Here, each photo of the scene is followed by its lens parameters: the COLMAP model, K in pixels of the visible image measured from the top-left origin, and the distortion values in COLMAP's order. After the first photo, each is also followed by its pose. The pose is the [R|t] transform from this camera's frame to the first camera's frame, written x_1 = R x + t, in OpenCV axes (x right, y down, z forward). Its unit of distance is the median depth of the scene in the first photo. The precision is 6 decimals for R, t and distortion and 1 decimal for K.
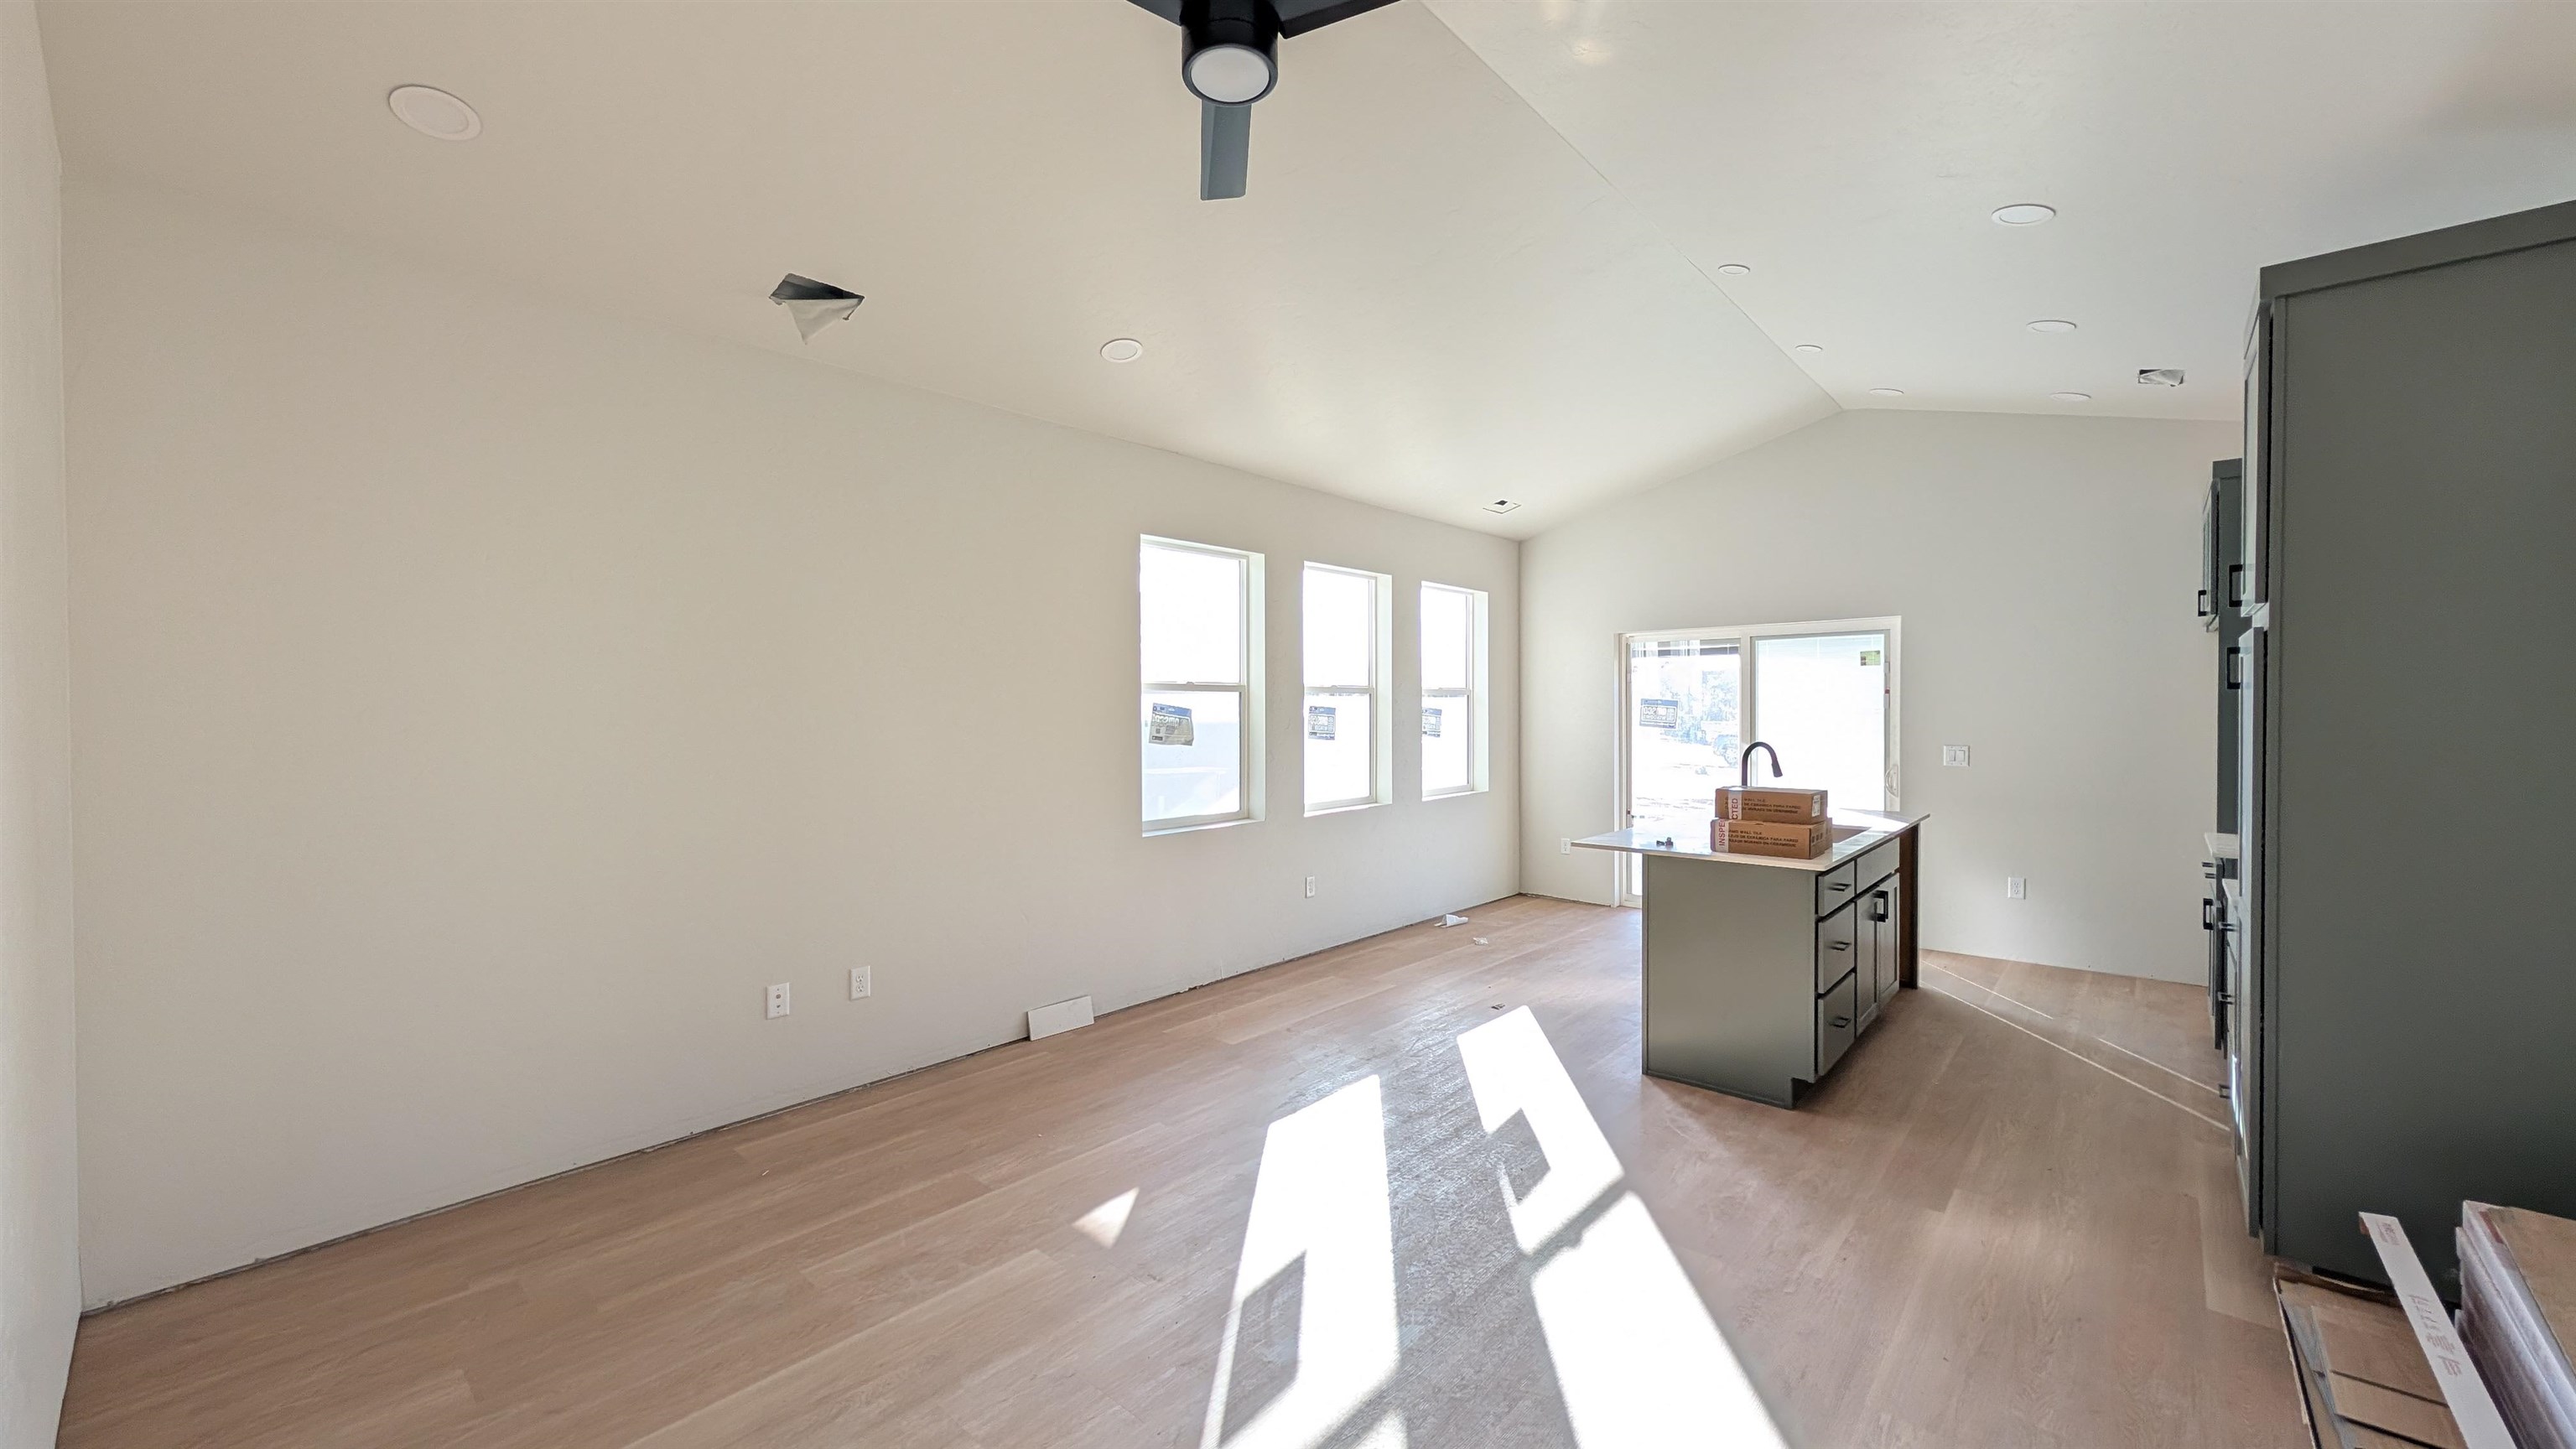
lens RADIAL K [[964.0, 0, 1288.0], [0, 964.0, 724.5], [0, 0, 1]] dist [0.000405, 0.000190]
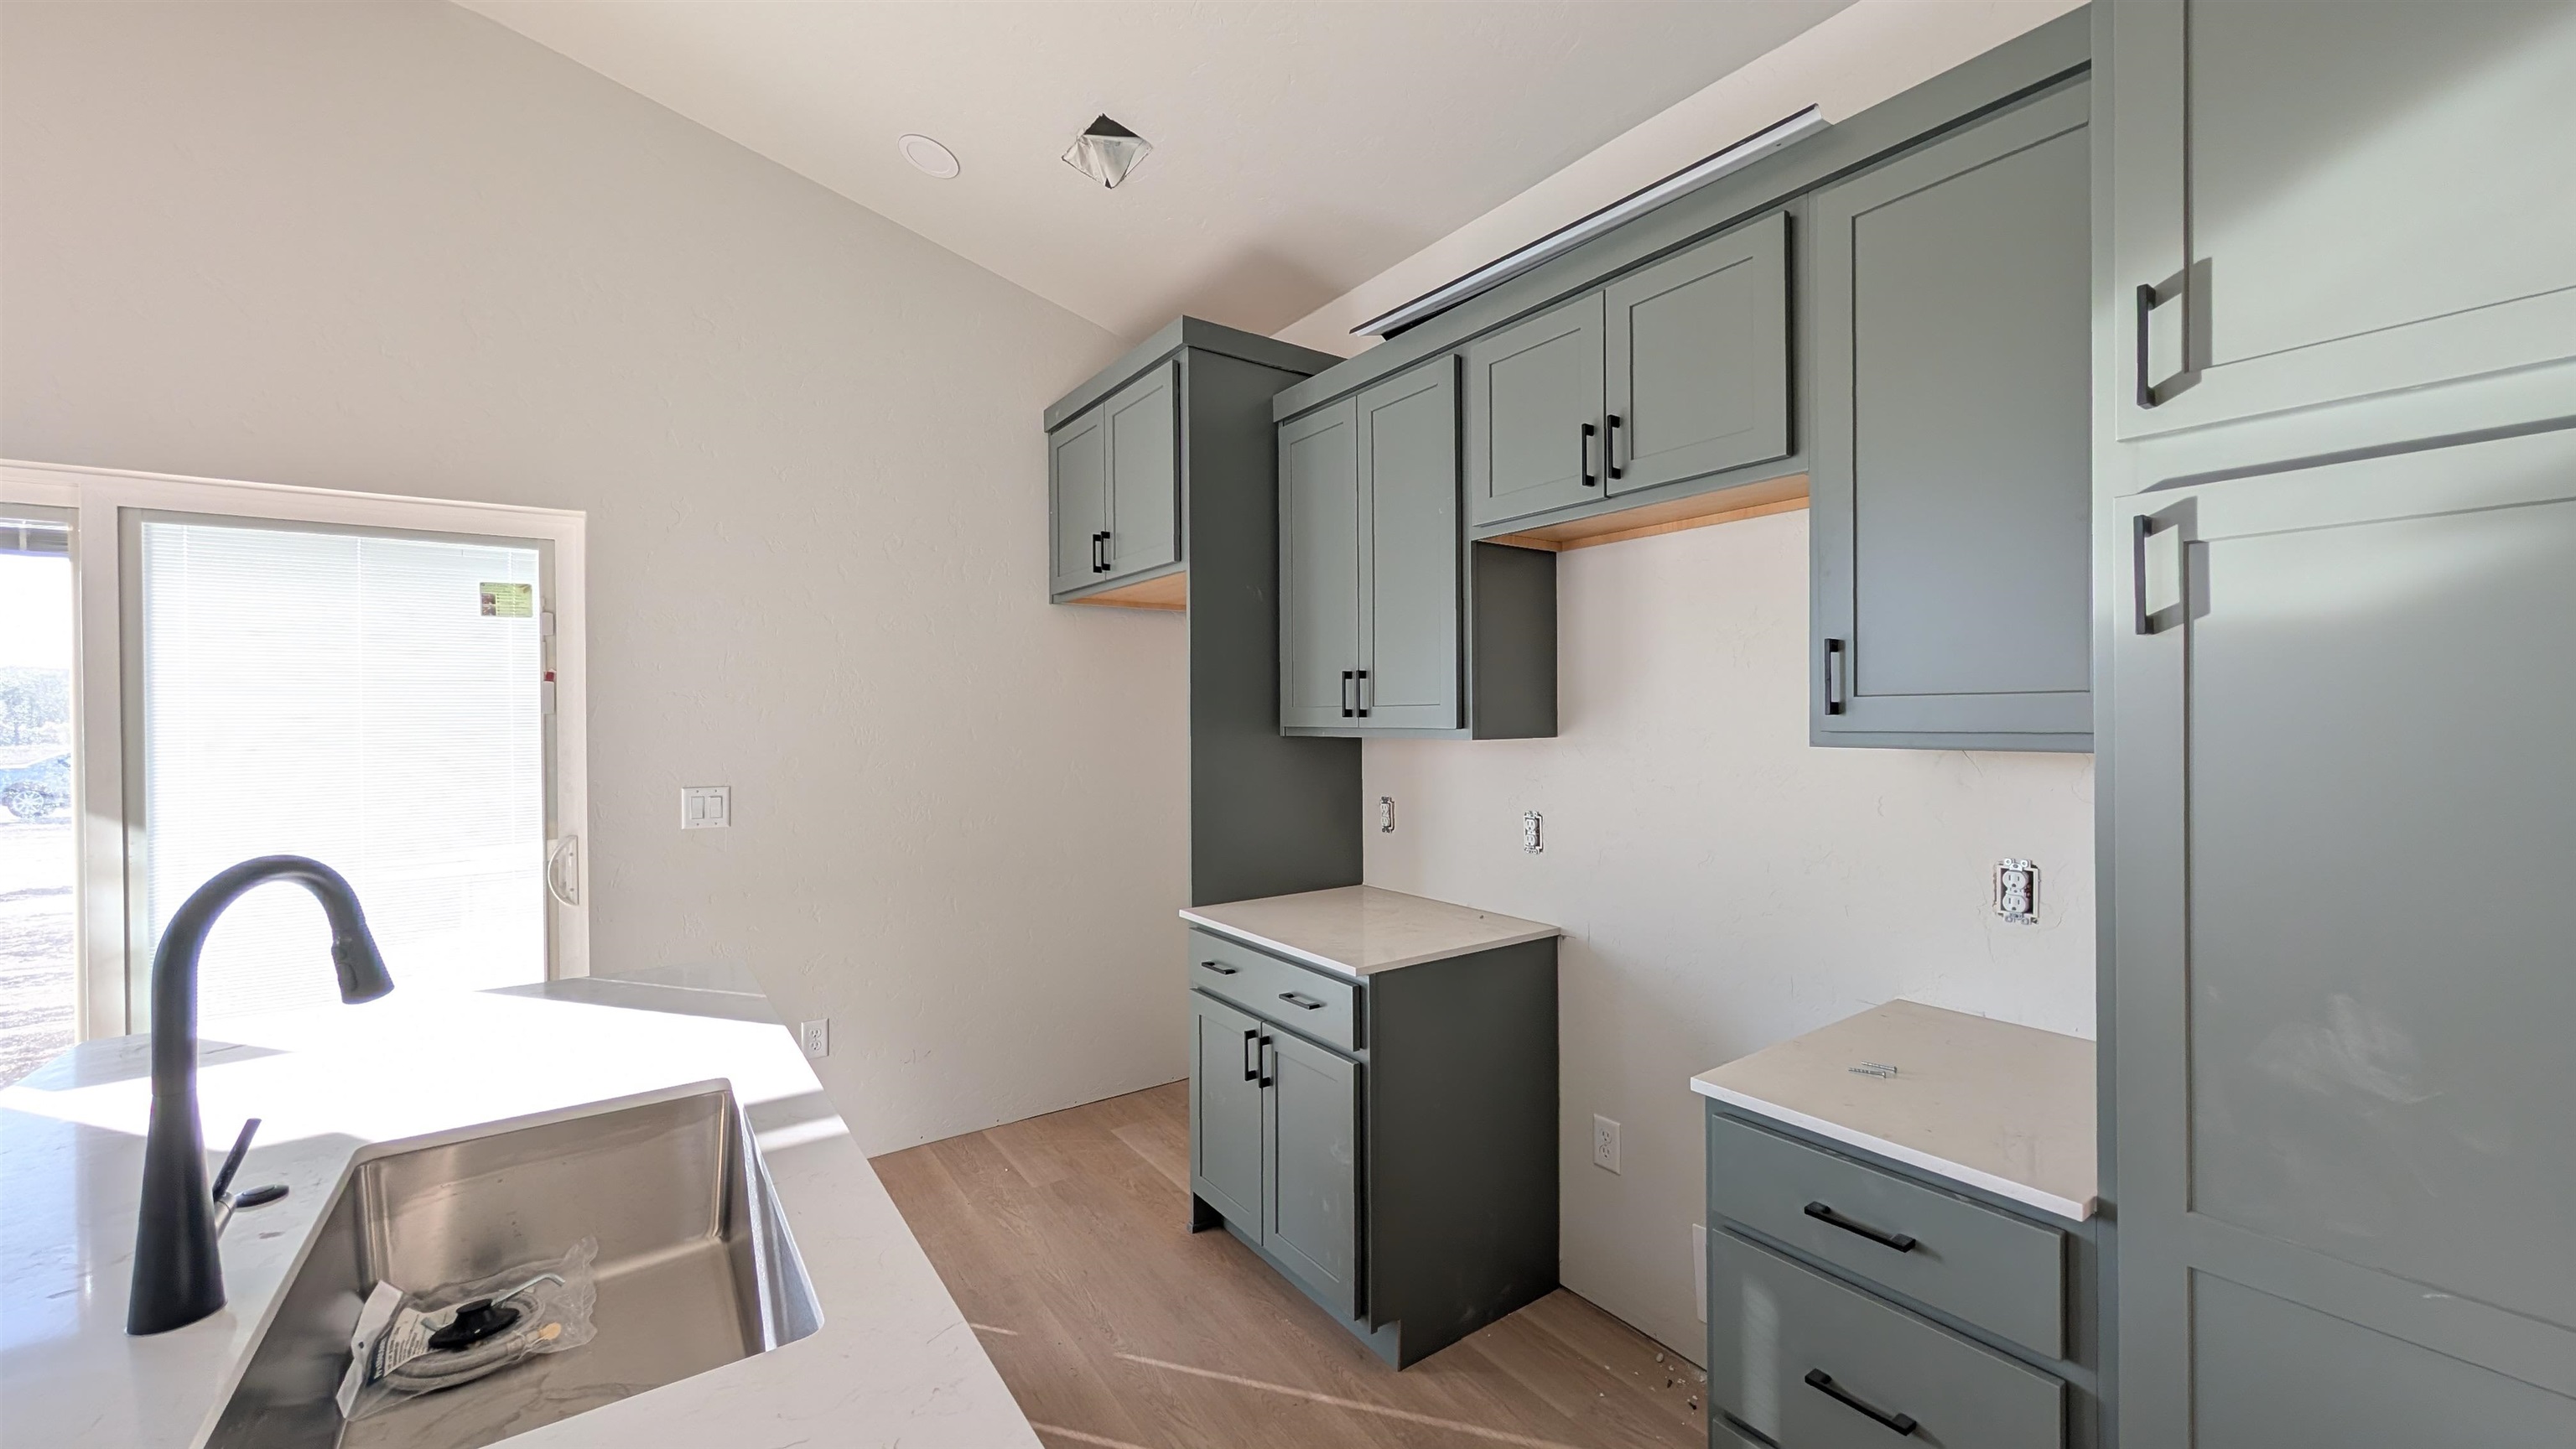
lens RADIAL K [[964.0, 0, 1288.0], [0, 964.0, 724.5], [0, 0, 1]] dist [0.000405, 0.000190]
pose [[0.227570, -0.001690, 0.973760, 0.258301], [0.024814, 0.999684, -0.004064, -0.001199], [-0.973446, 0.025088, 0.227540, 0.558228]]
